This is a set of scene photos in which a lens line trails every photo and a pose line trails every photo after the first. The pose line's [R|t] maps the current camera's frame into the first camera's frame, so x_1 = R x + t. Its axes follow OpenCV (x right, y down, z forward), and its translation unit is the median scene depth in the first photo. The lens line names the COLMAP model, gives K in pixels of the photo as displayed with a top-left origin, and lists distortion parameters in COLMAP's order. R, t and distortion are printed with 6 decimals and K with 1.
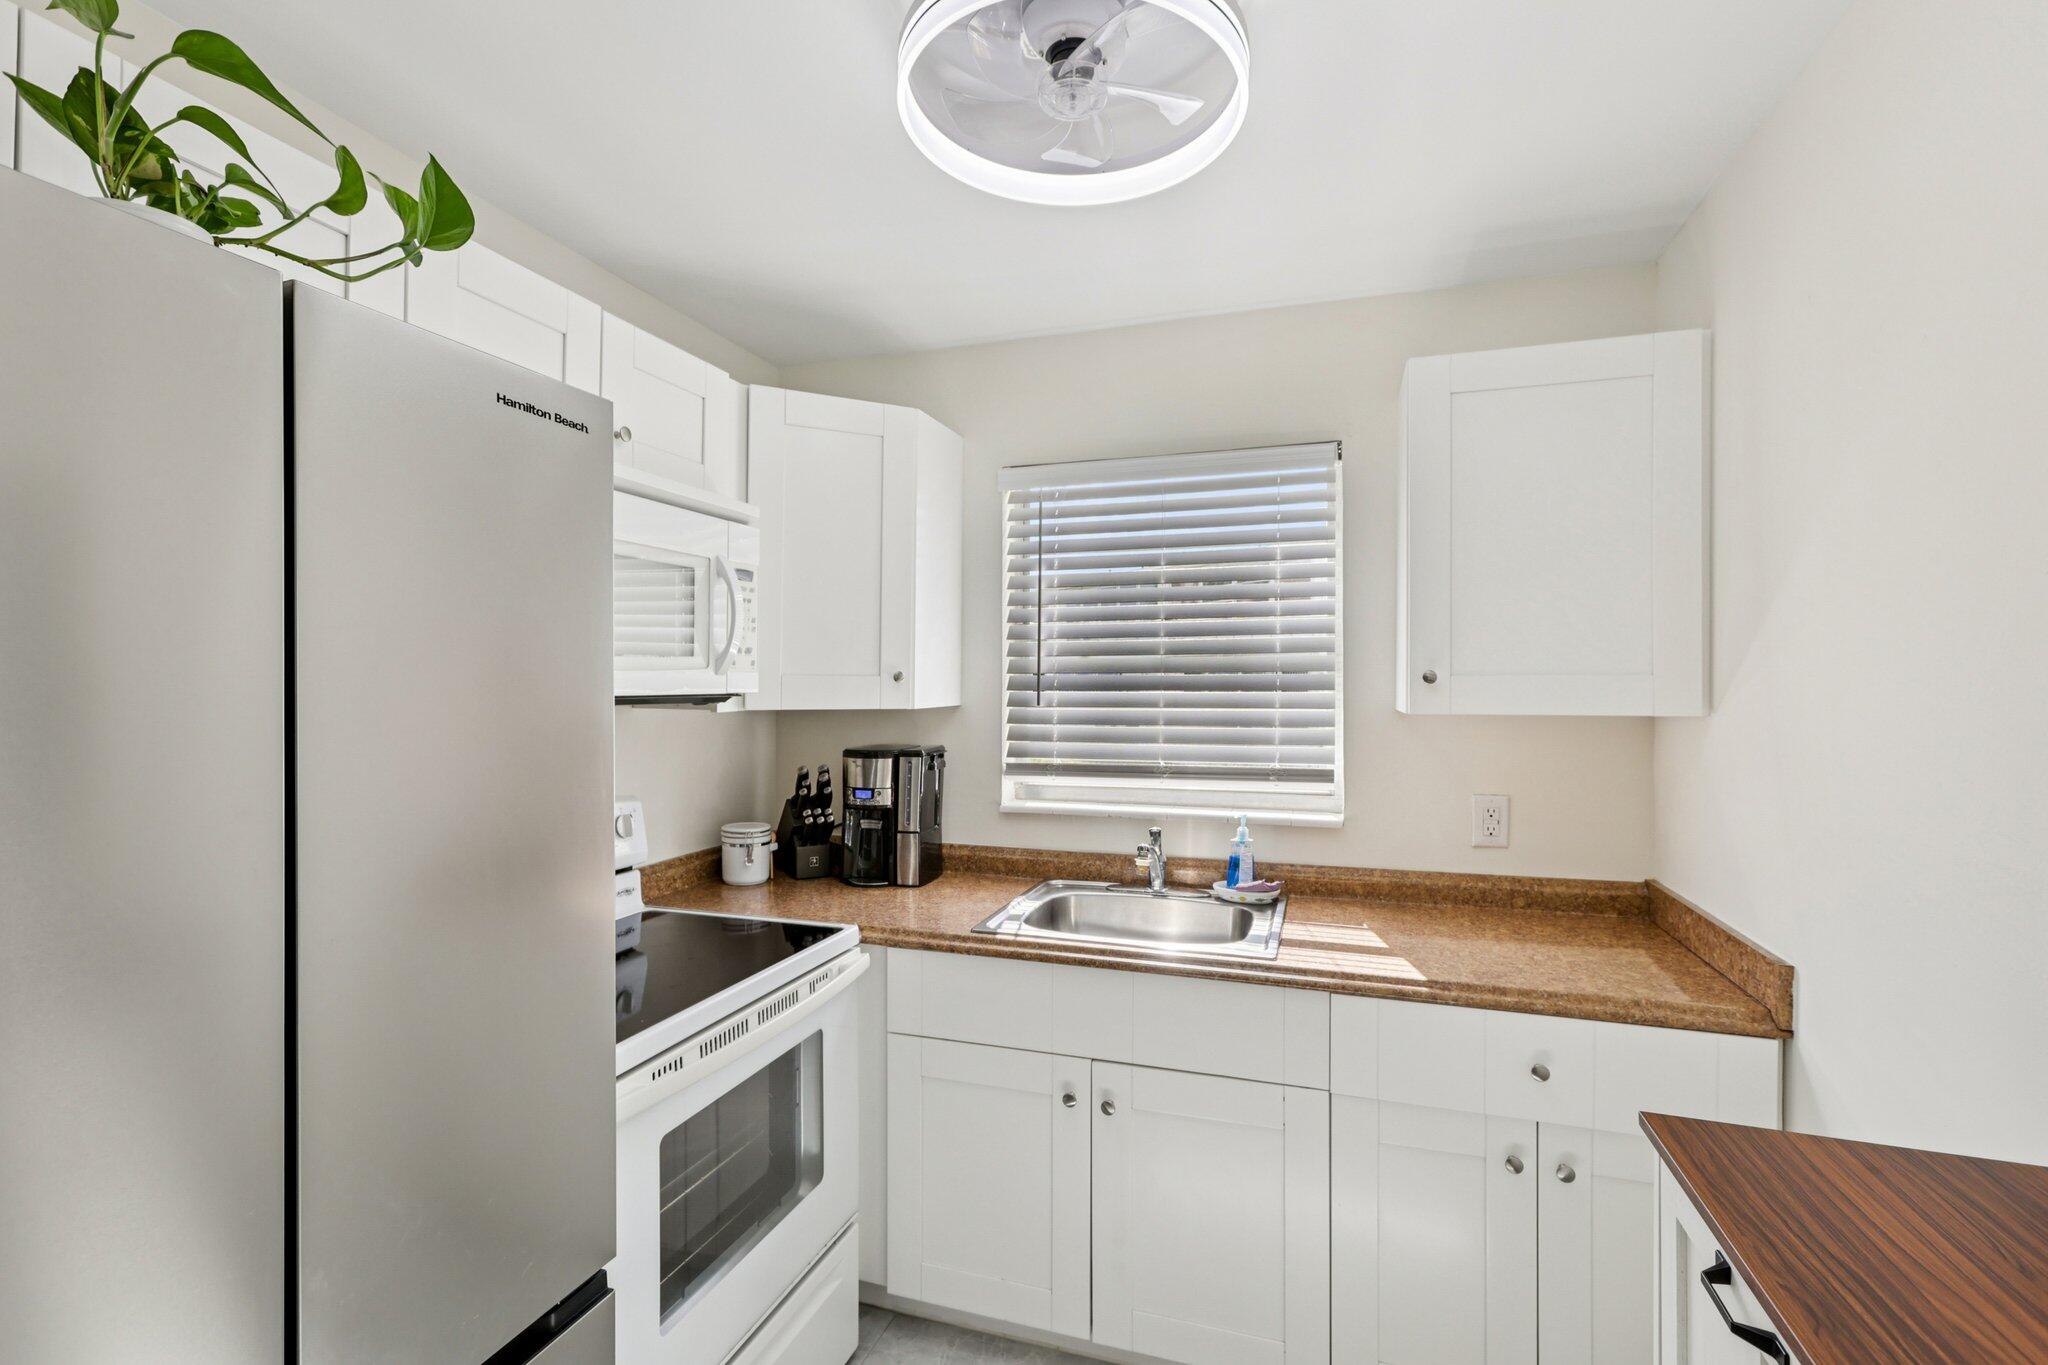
lens RADIAL K [[916.4, 0, 1024.0], [0, 916.4, 682.5], [0, 0, 1]] dist [-0.001733, 0.000638]
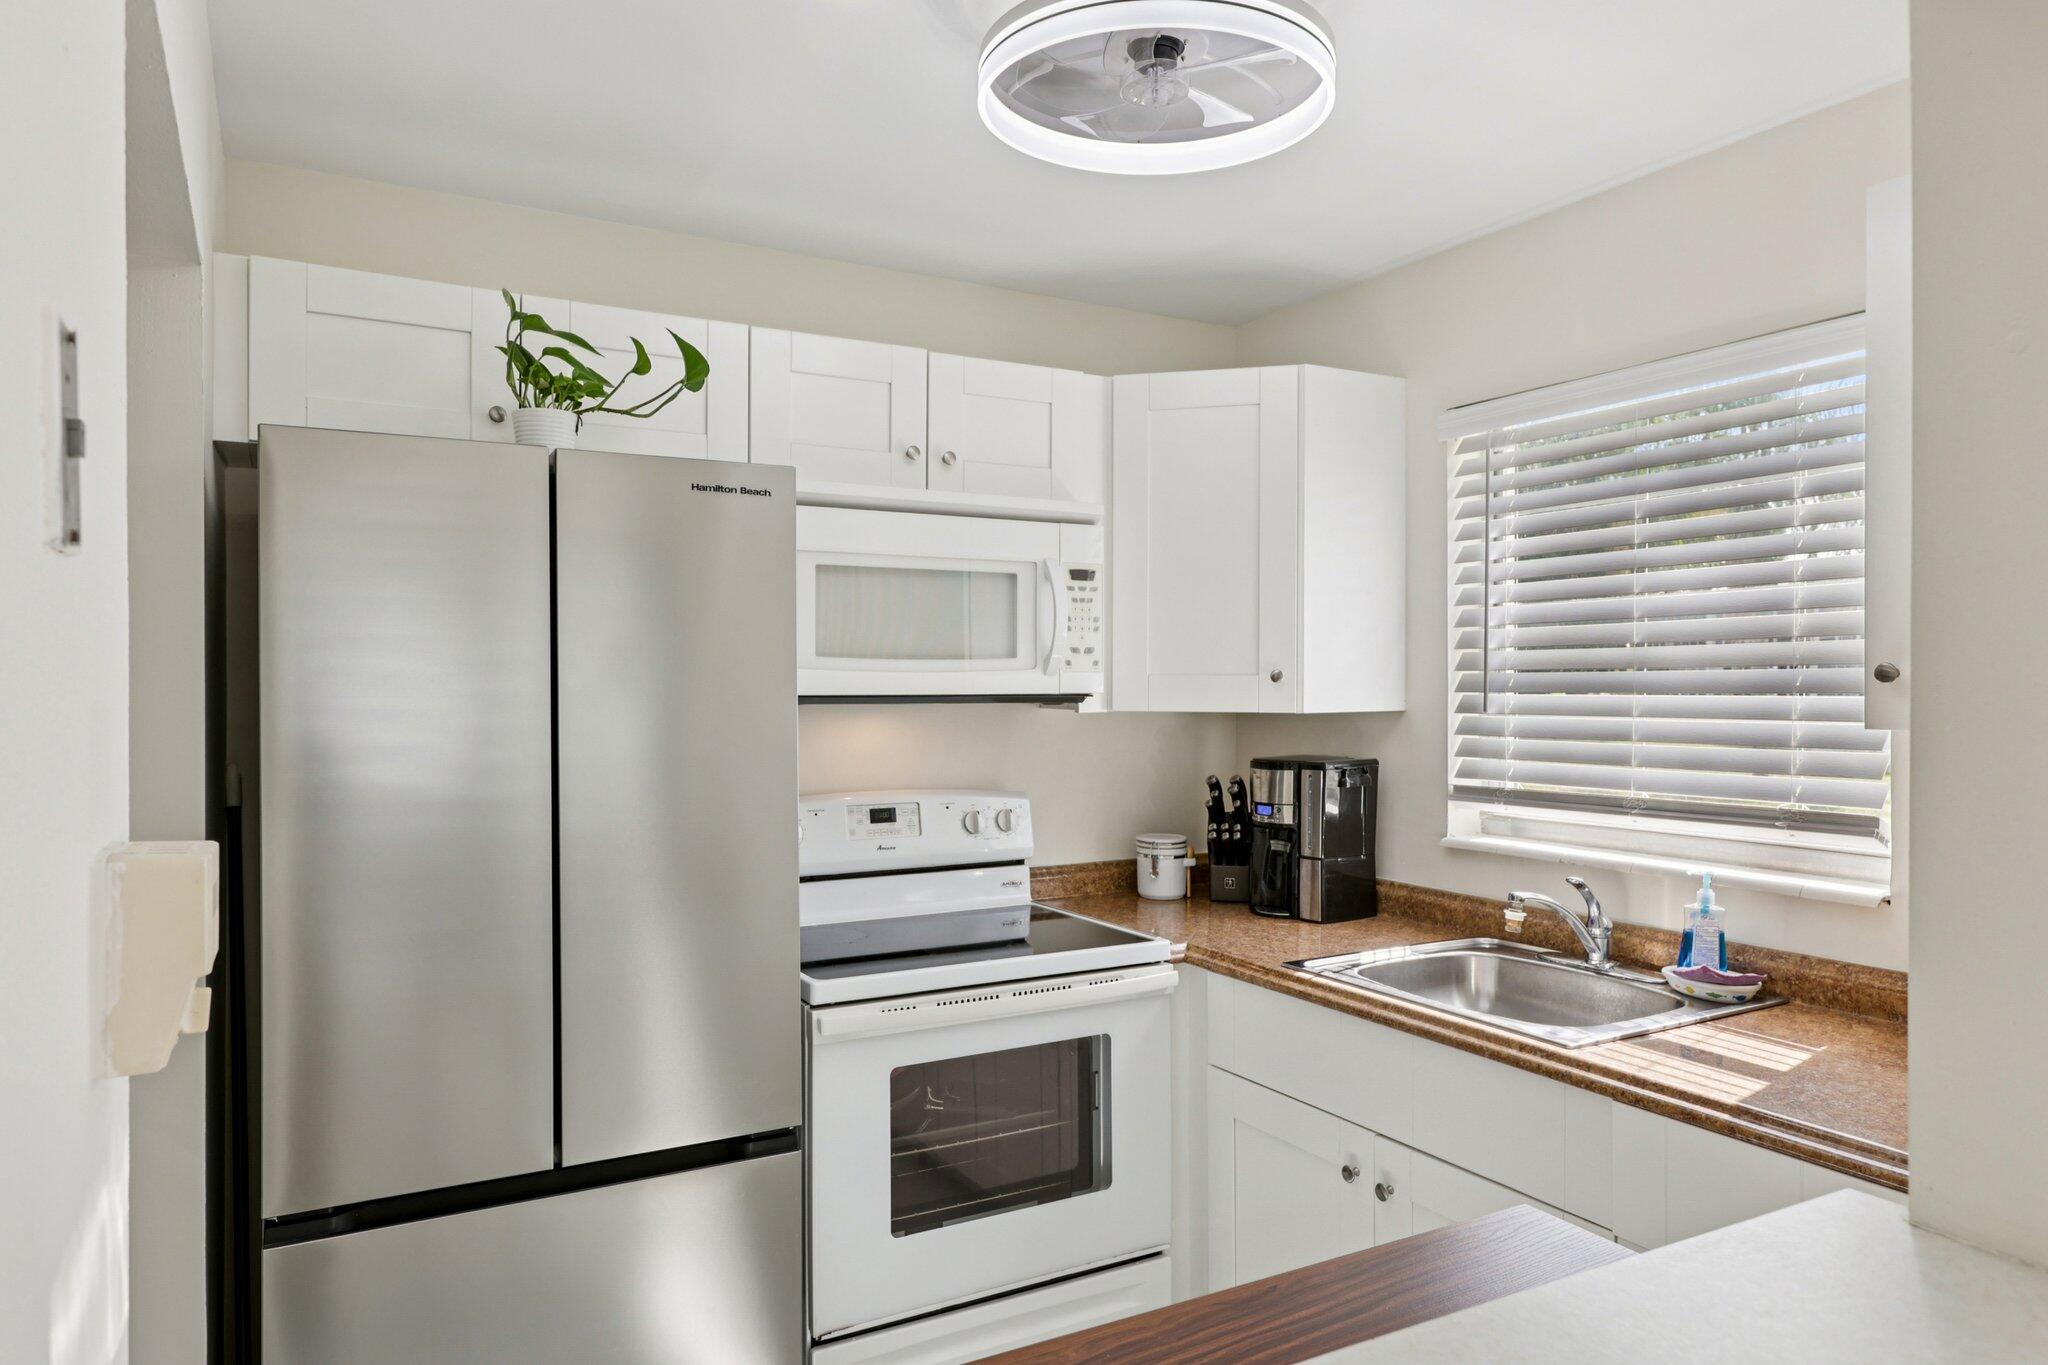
lens RADIAL K [[1294.1, 0, 1040.8], [0, 1294.1, 670.6], [0, 0, 1]] dist [-0.002720, 0.001414]
pose [[0.746993, -0.007277, -0.664792, 0.489325], [0.000804, 0.999949, -0.010043, 0.000891], [0.664831, 0.006968, 0.746961, -0.067456]]
